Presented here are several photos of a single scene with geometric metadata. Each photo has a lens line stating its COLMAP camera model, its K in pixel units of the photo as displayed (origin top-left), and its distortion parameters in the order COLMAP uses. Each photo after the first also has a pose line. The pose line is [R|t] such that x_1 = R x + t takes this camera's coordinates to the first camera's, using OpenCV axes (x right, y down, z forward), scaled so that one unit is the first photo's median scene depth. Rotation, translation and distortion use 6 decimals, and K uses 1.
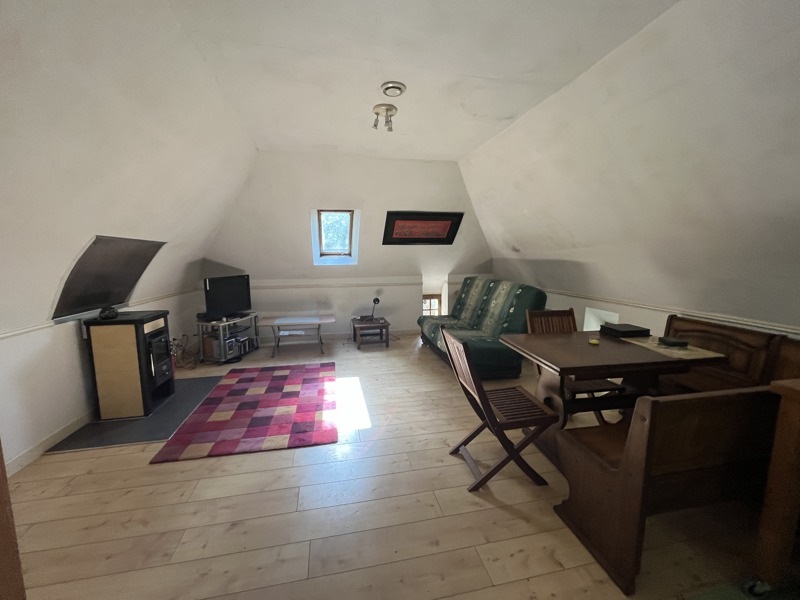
lens RADIAL K [[321.1, 0, 400.0], [0, 321.1, 300.0], [0, 0, 1]] dist [-0.059111, 0.000004]
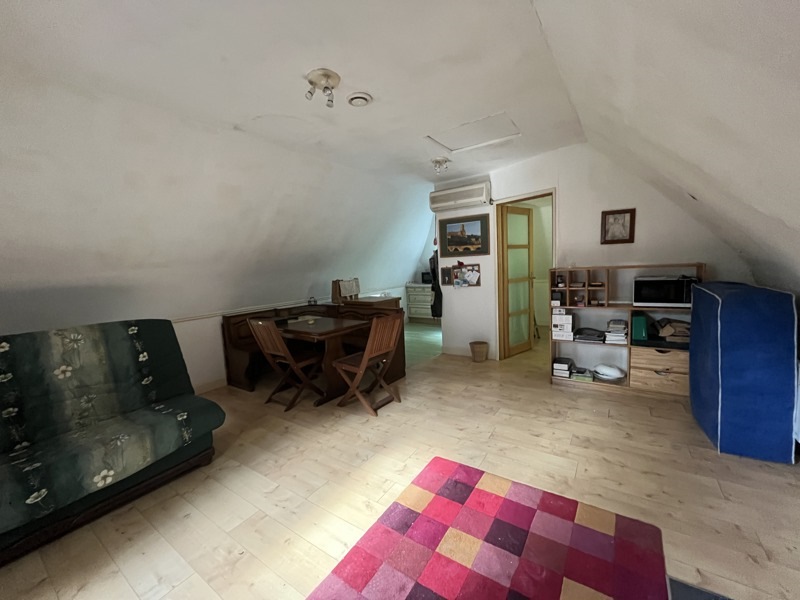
lens RADIAL K [[321.1, 0, 400.0], [0, 321.1, 300.0], [0, 0, 1]] dist [-0.059111, 0.000004]
pose [[-0.695381, -0.038717, 0.717597, -0.763846], [0.143622, 0.970916, 0.191560, -0.206046], [-0.704143, 0.236270, -0.669596, 1.551266]]
